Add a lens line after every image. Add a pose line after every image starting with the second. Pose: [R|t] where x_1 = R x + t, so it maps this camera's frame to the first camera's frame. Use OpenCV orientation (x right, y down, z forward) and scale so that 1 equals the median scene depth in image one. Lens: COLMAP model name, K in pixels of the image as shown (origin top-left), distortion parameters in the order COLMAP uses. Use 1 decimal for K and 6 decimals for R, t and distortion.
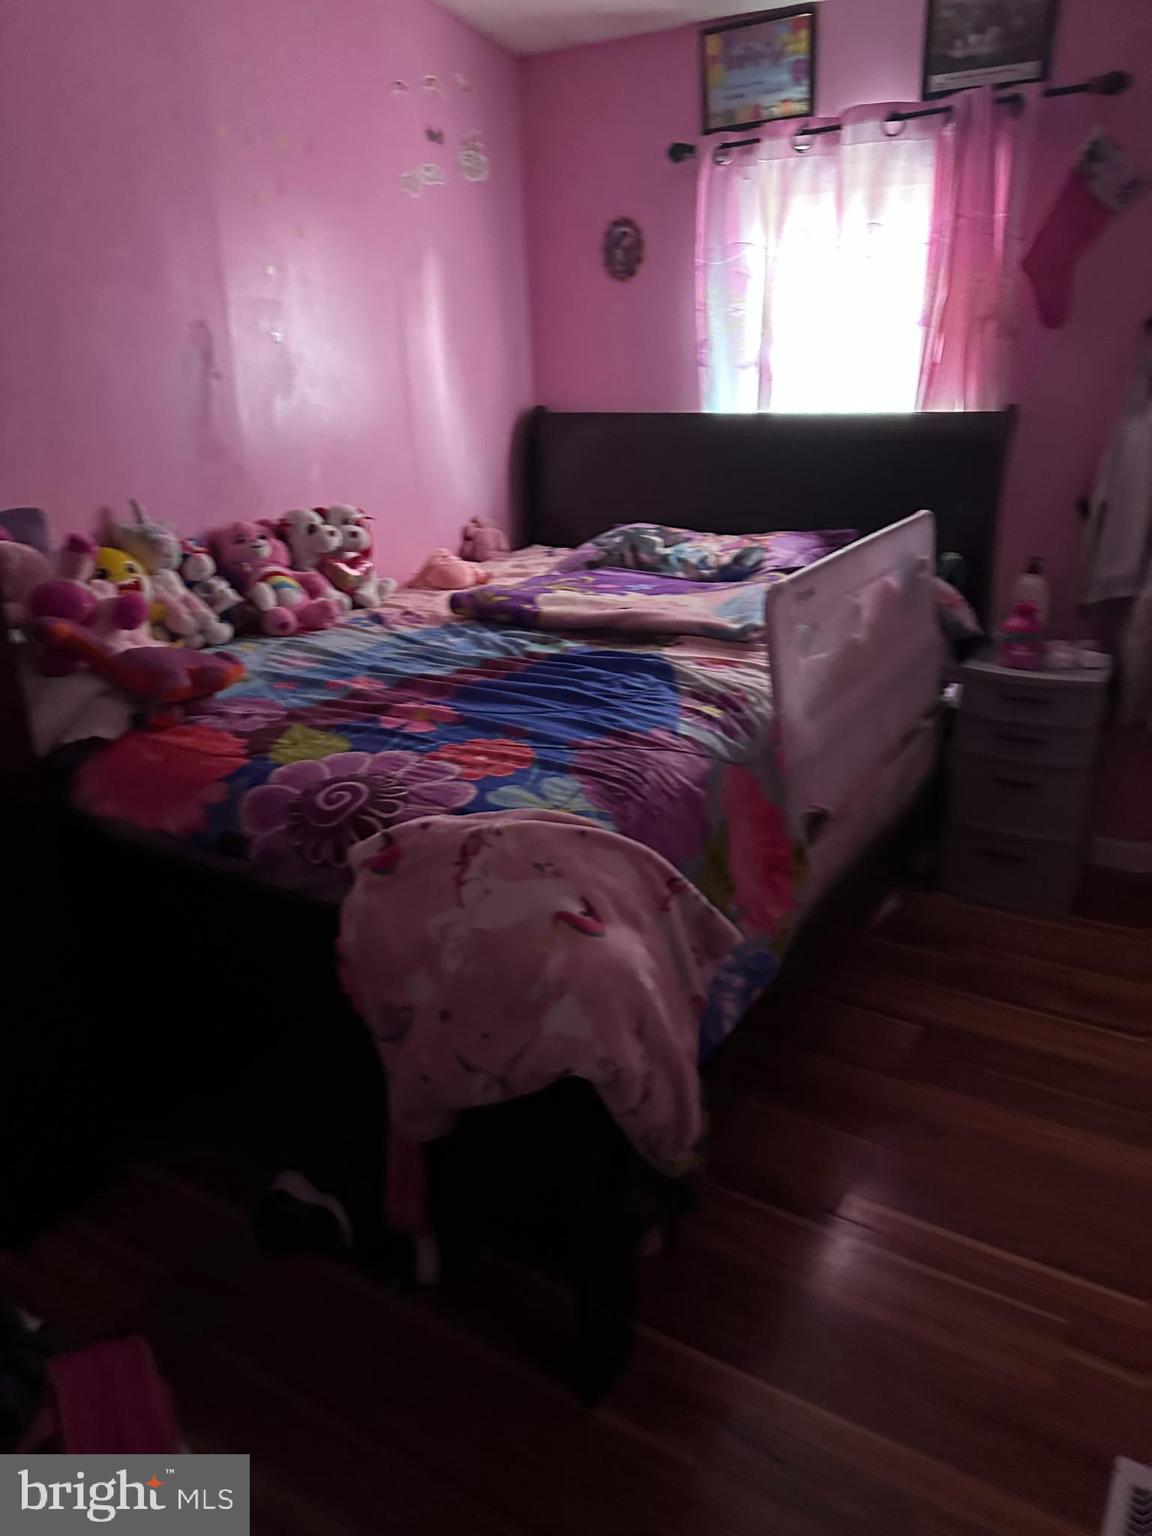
lens RADIAL K [[1060.2, 0, 576.0], [0, 1060.2, 768.0], [0, 0, 1]] dist [0.005183, -0.048497]
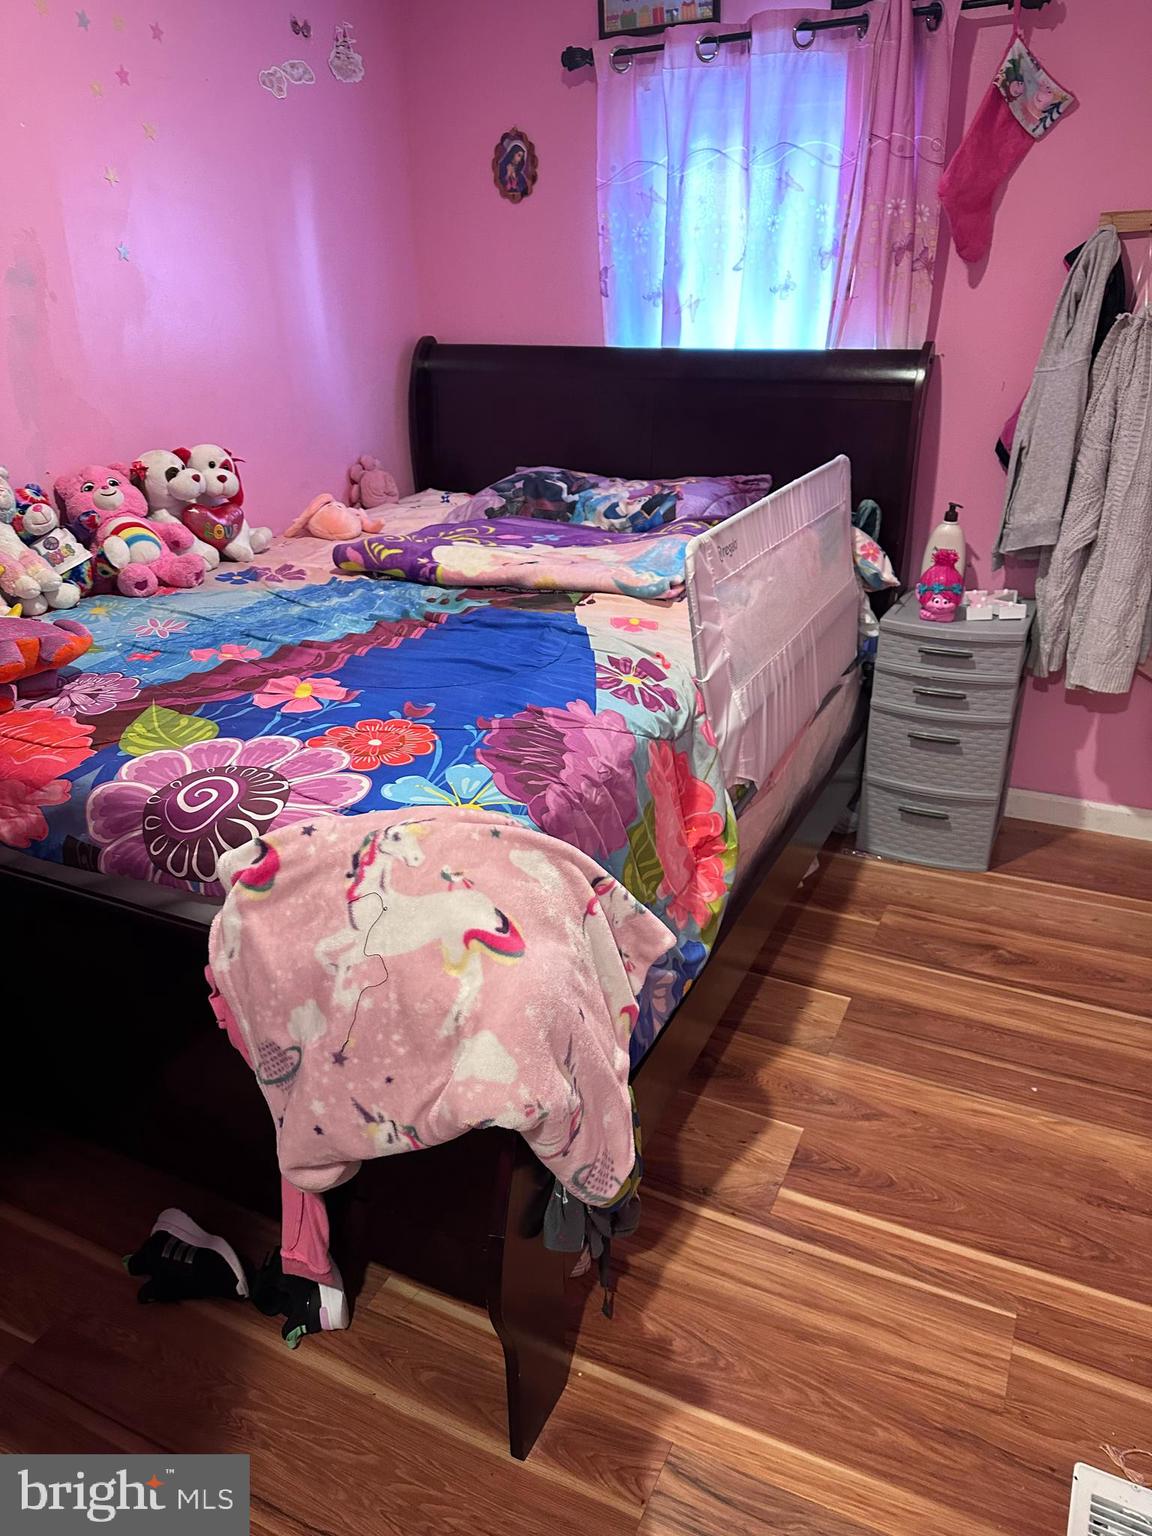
lens RADIAL K [[1060.2, 0, 576.0], [0, 1060.2, 768.0], [0, 0, 1]] dist [0.005183, -0.048497]
pose [[0.995184, -0.026479, 0.094385, -0.006658], [0.021773, 0.998485, 0.050542, -0.024915], [-0.095580, -0.048244, 0.994252, 0.107789]]
